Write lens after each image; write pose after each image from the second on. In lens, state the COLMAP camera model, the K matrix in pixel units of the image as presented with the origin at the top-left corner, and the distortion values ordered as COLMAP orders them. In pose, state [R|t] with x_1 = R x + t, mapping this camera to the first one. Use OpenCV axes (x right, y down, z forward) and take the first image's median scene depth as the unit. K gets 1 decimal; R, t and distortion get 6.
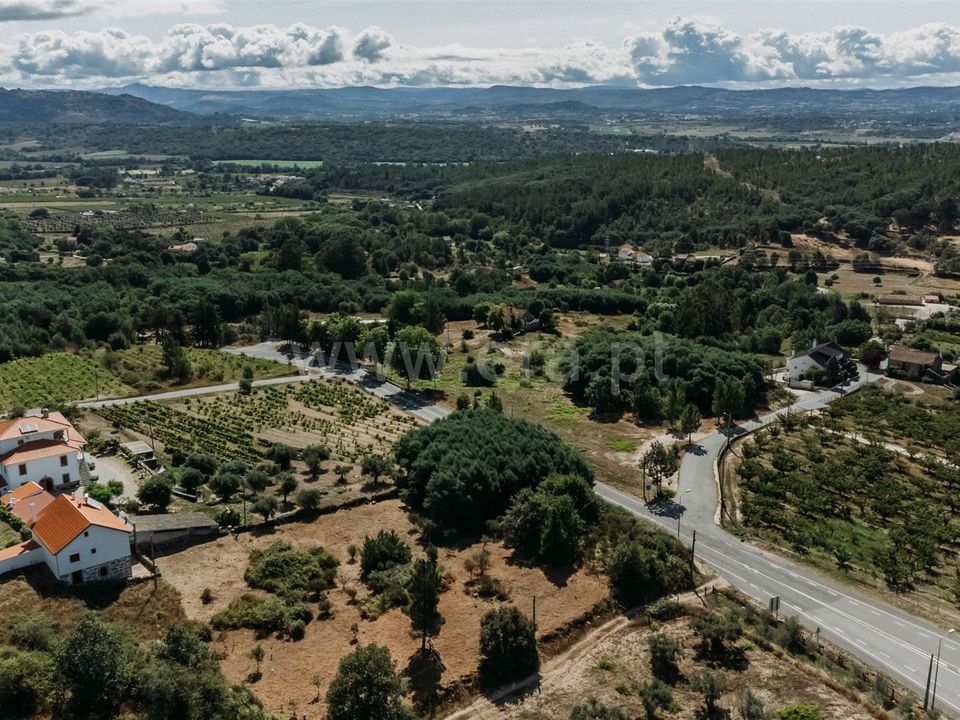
lens RADIAL K [[946.9, 0, 480.0], [0, 946.9, 360.0], [0, 0, 1]] dist [0.008952, 0.060115]
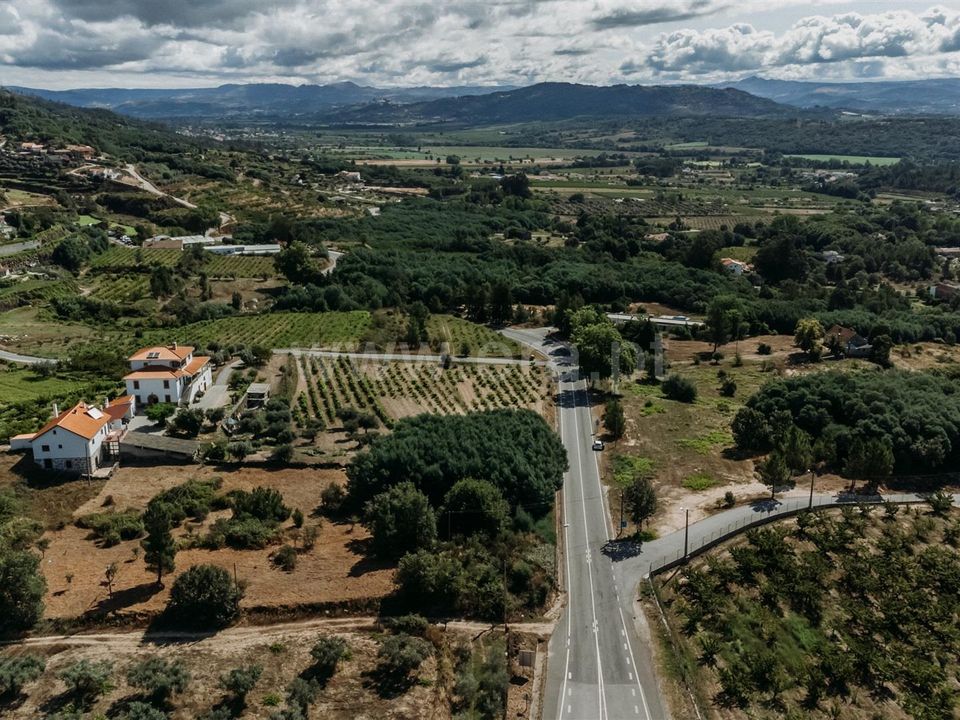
lens RADIAL K [[946.9, 0, 480.0], [0, 946.9, 360.0], [0, 0, 1]] dist [0.008952, 0.060115]
pose [[0.824322, 0.150554, -0.545735, 0.115150], [-0.146754, 0.987865, 0.050857, -0.010009], [0.546769, 0.038166, 0.836413, 0.033970]]
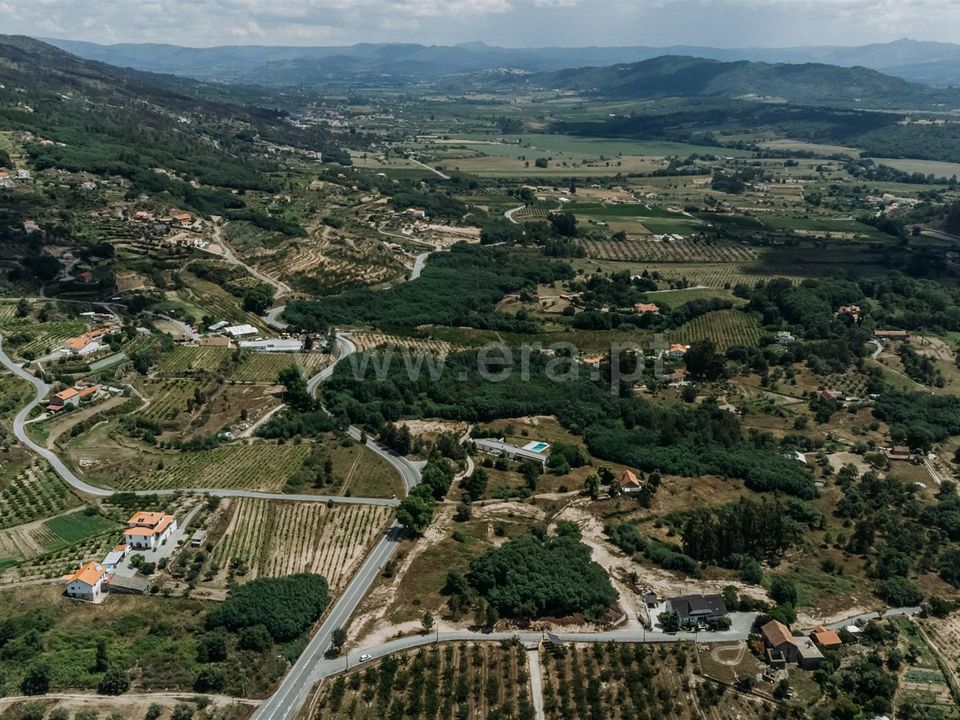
lens RADIAL K [[946.9, 0, 480.0], [0, 946.9, 360.0], [0, 0, 1]] dist [0.008952, 0.060115]
pose [[0.741858, 0.208775, -0.637228, 0.319698], [-0.178209, 0.977507, 0.112790, -0.148473], [0.646443, 0.029886, 0.762377, -0.058852]]
